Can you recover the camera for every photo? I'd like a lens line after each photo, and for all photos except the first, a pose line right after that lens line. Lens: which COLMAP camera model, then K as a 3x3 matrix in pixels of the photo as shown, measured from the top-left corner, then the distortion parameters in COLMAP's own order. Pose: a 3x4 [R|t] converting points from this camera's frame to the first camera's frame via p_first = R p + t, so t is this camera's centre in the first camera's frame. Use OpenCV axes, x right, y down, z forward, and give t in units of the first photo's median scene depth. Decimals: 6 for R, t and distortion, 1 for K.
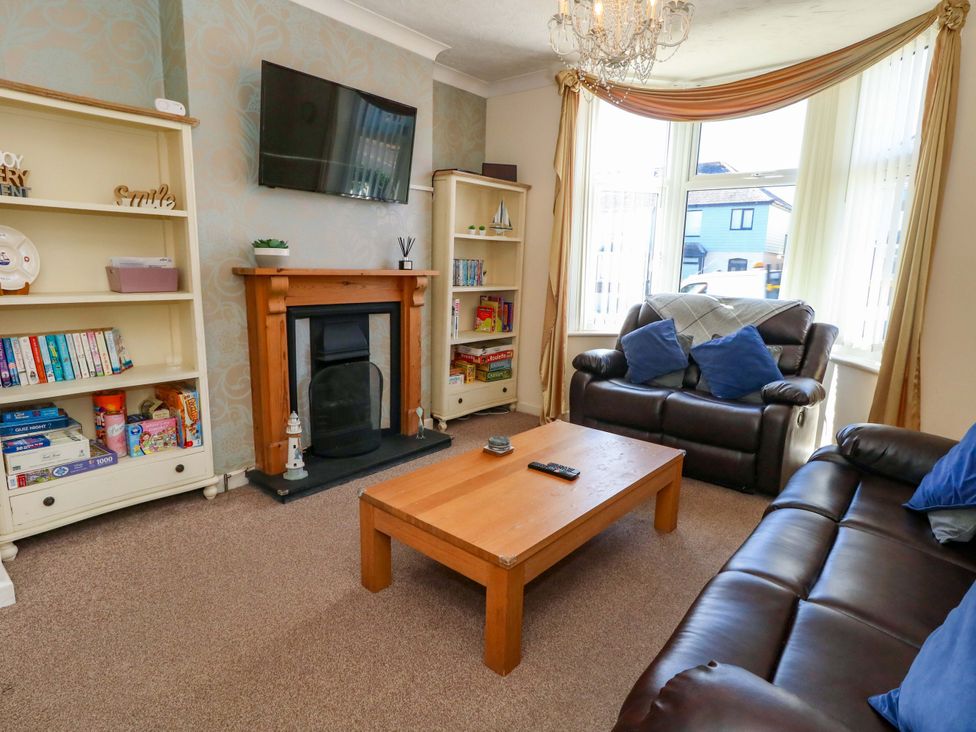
lens RADIAL K [[545.4, 0, 494.6], [0, 545.4, 366.0], [0, 0, 1]] dist [-0.008752, -0.003041]
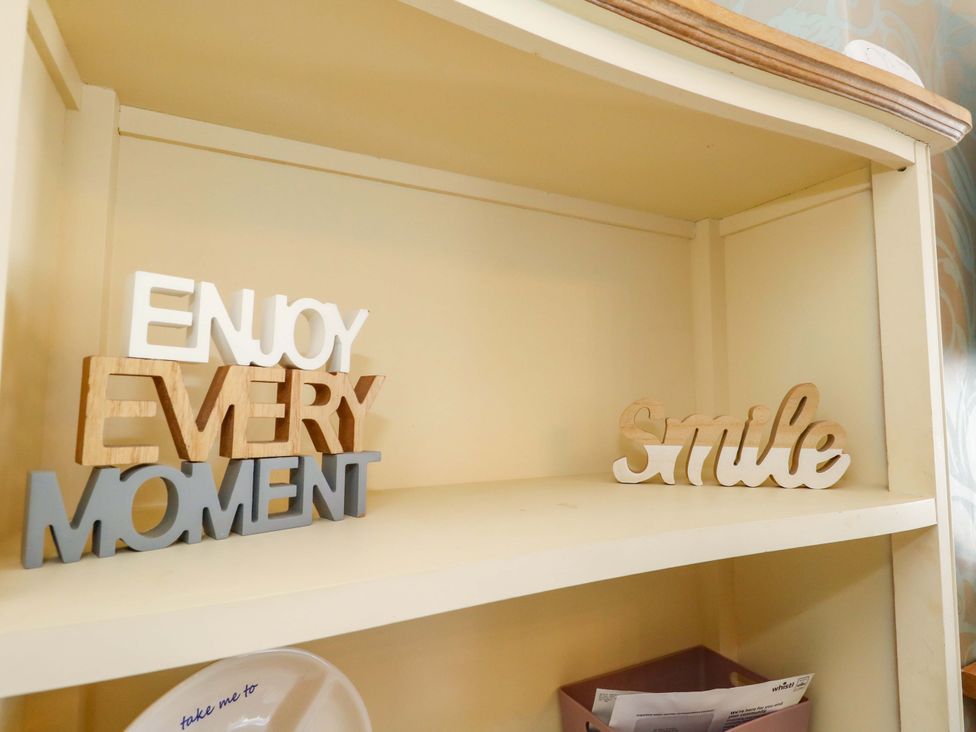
lens RADIAL K [[545.4, 0, 488.8], [0, 545.4, 363.8], [0, 0, 1]] dist [-0.008752, -0.003041]
pose [[0.932399, -0.064975, -0.355542, -0.755674], [-0.033259, 0.964110, -0.263413, -0.315196], [0.359897, 0.257431, 0.896774, 0.831496]]
